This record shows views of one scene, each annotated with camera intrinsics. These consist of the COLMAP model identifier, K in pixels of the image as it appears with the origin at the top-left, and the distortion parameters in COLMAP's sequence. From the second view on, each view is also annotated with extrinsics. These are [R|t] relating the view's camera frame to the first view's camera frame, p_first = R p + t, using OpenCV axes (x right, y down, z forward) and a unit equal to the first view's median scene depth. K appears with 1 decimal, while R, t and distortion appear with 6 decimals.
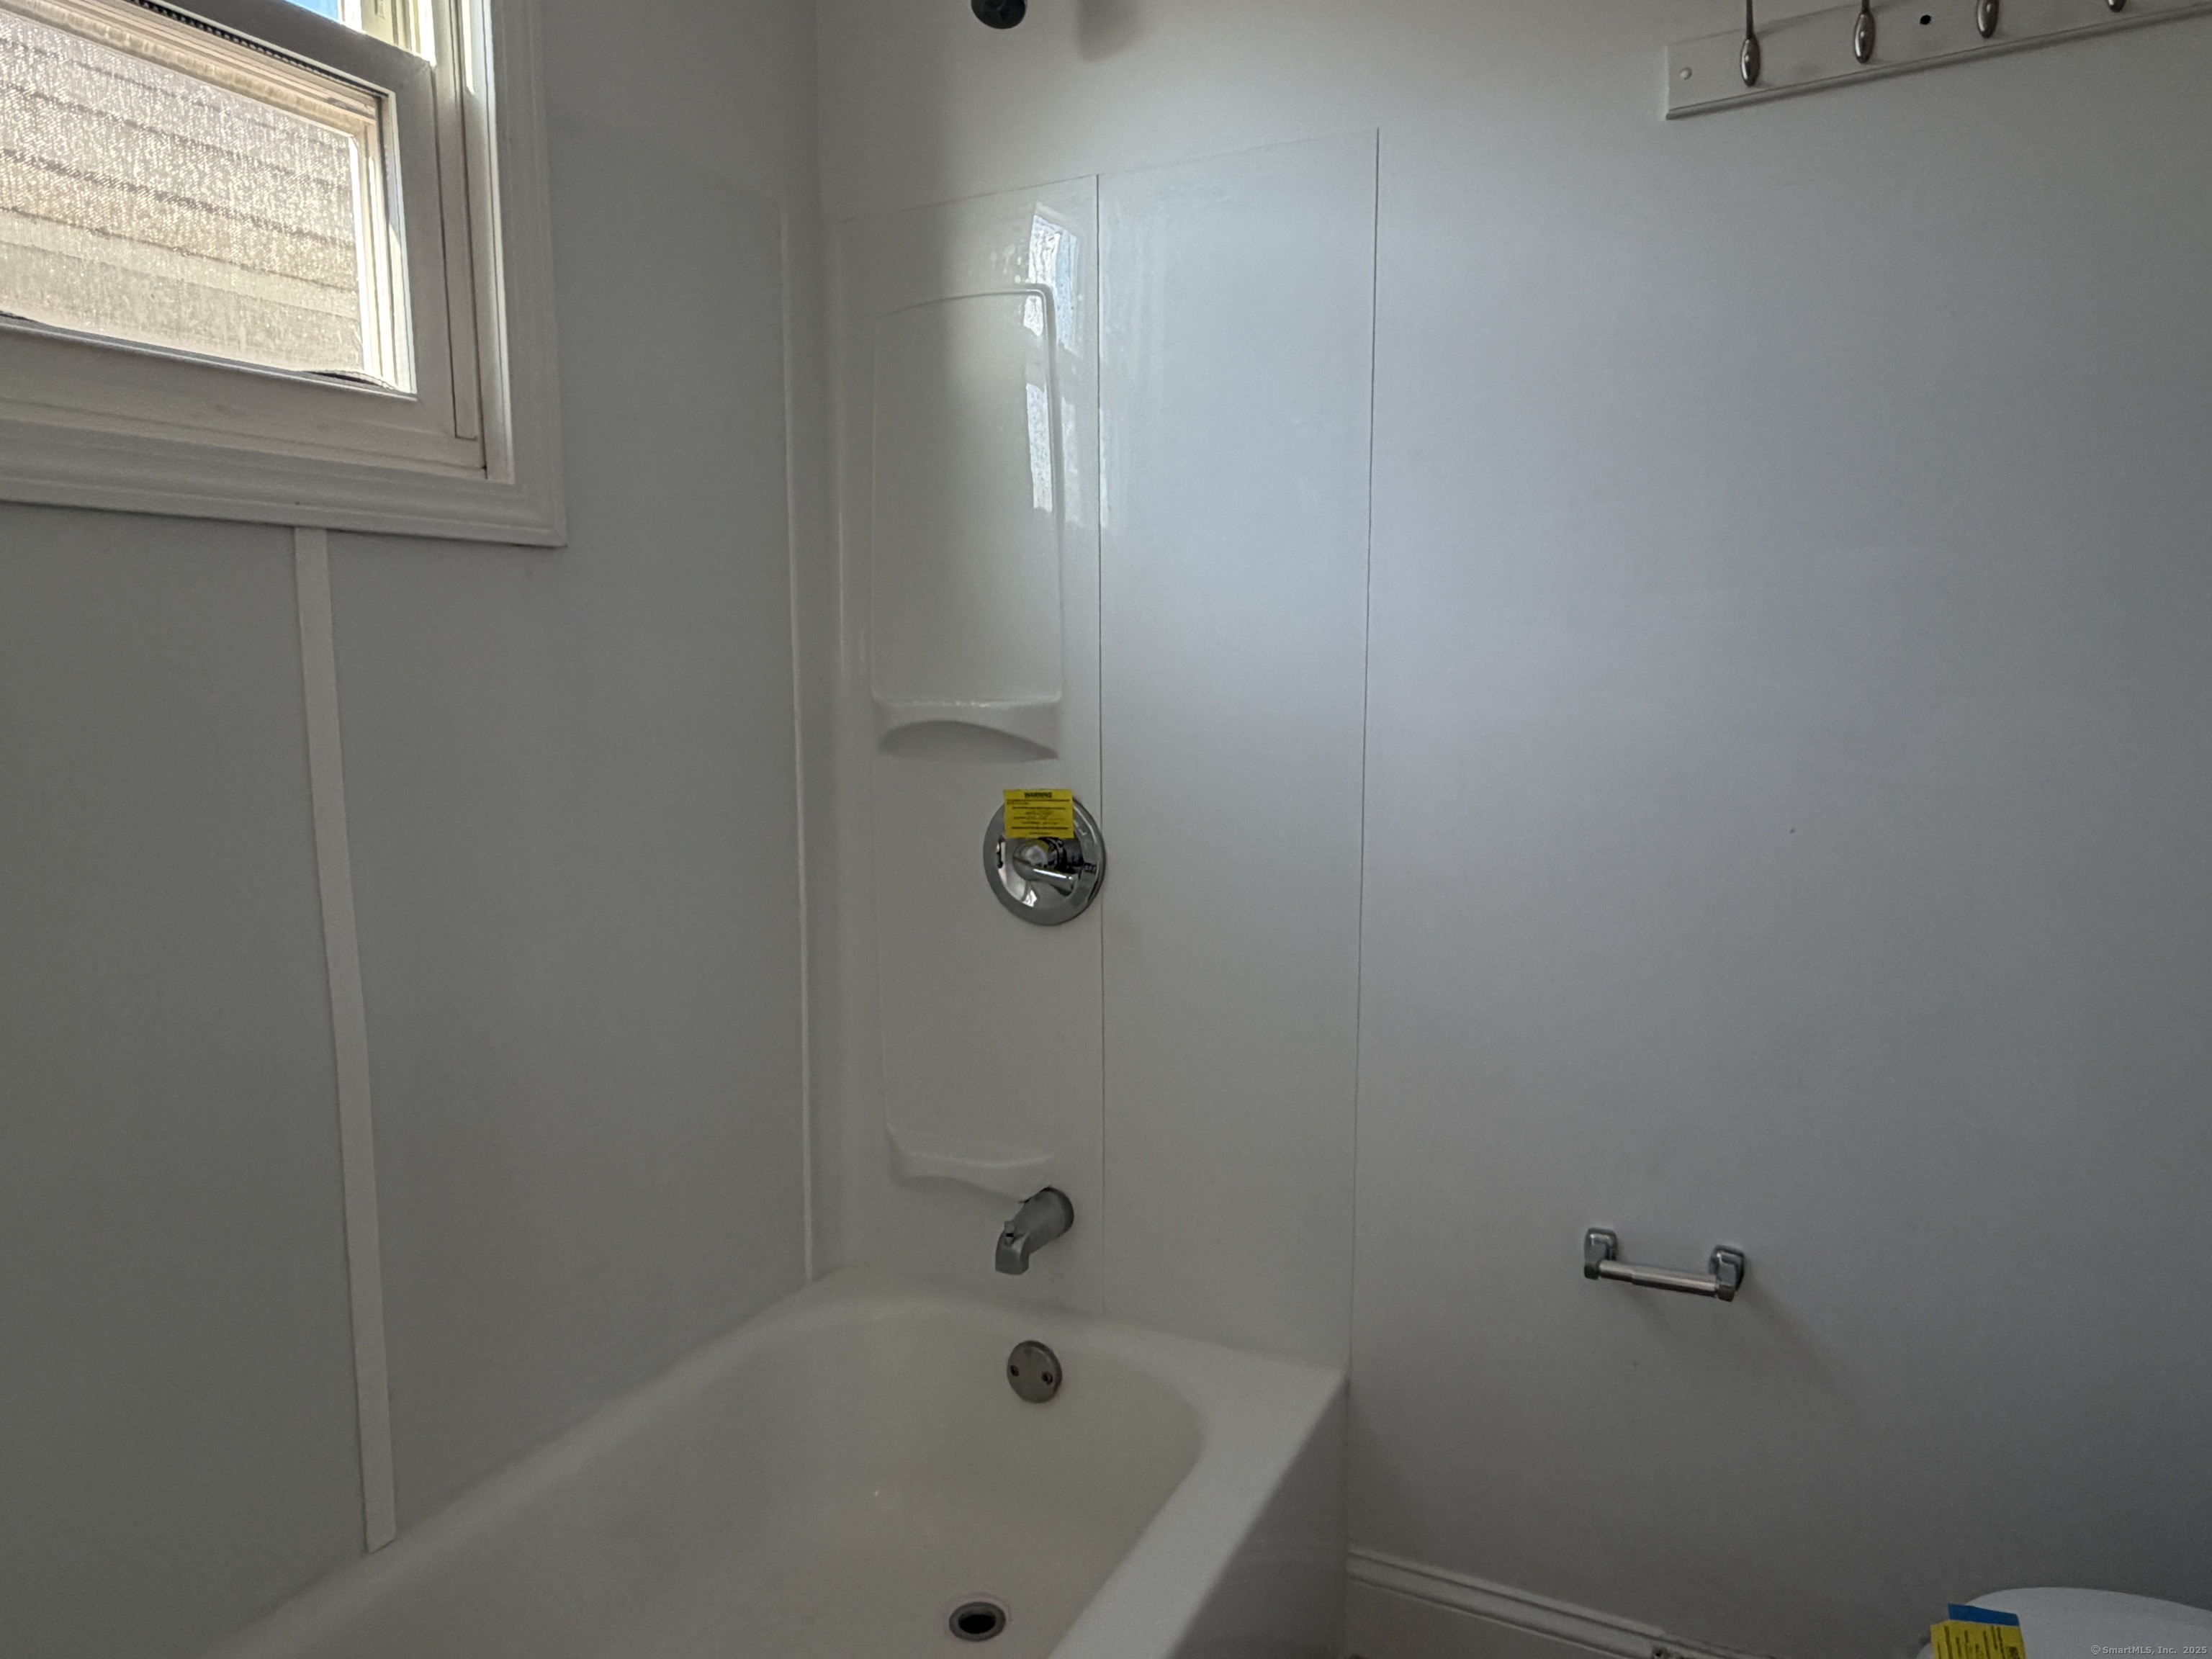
lens RADIAL K [[1444.7, 0, 1091.6], [0, 1444.7, 830.4], [0, 0, 1]] dist [0.002548, 0.000624]
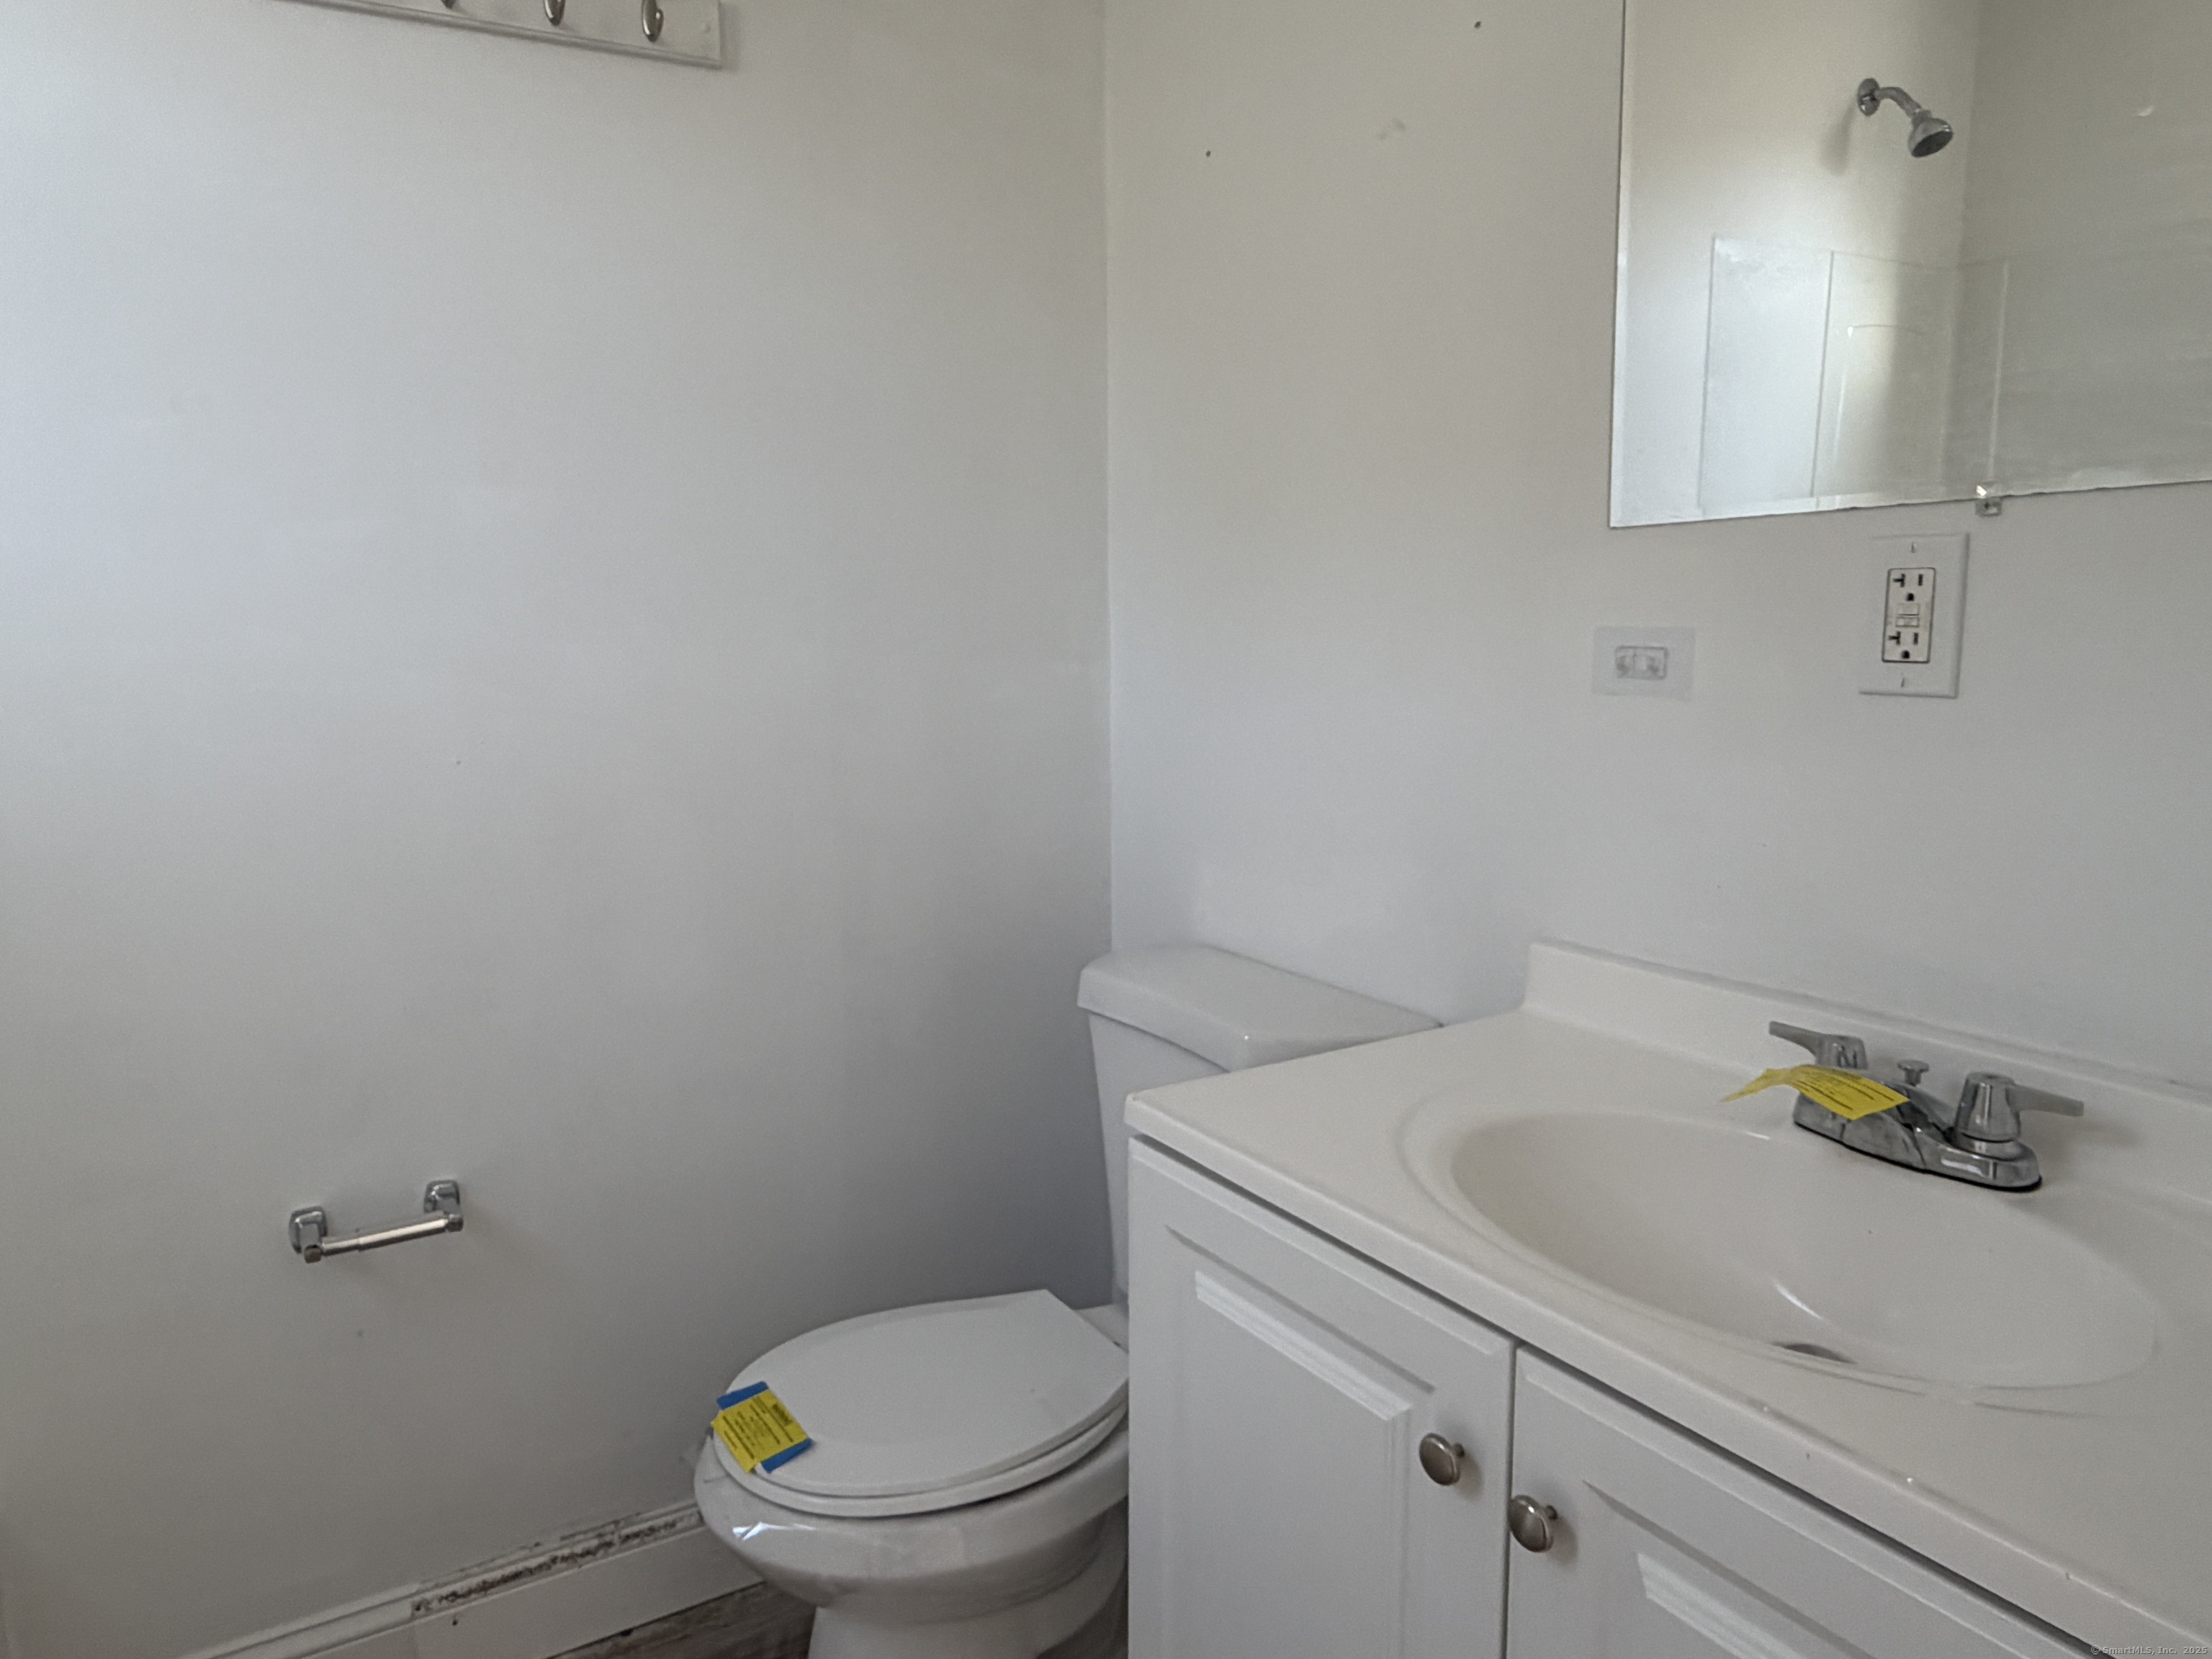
lens RADIAL K [[1444.7, 0, 1091.6], [0, 1444.7, 830.4], [0, 0, 1]] dist [0.002548, 0.000624]
pose [[0.522394, -0.122487, 0.843861, -0.146608], [0.088667, 0.992067, 0.089109, -0.003426], [-0.848082, 0.028273, 0.529111, 0.080760]]
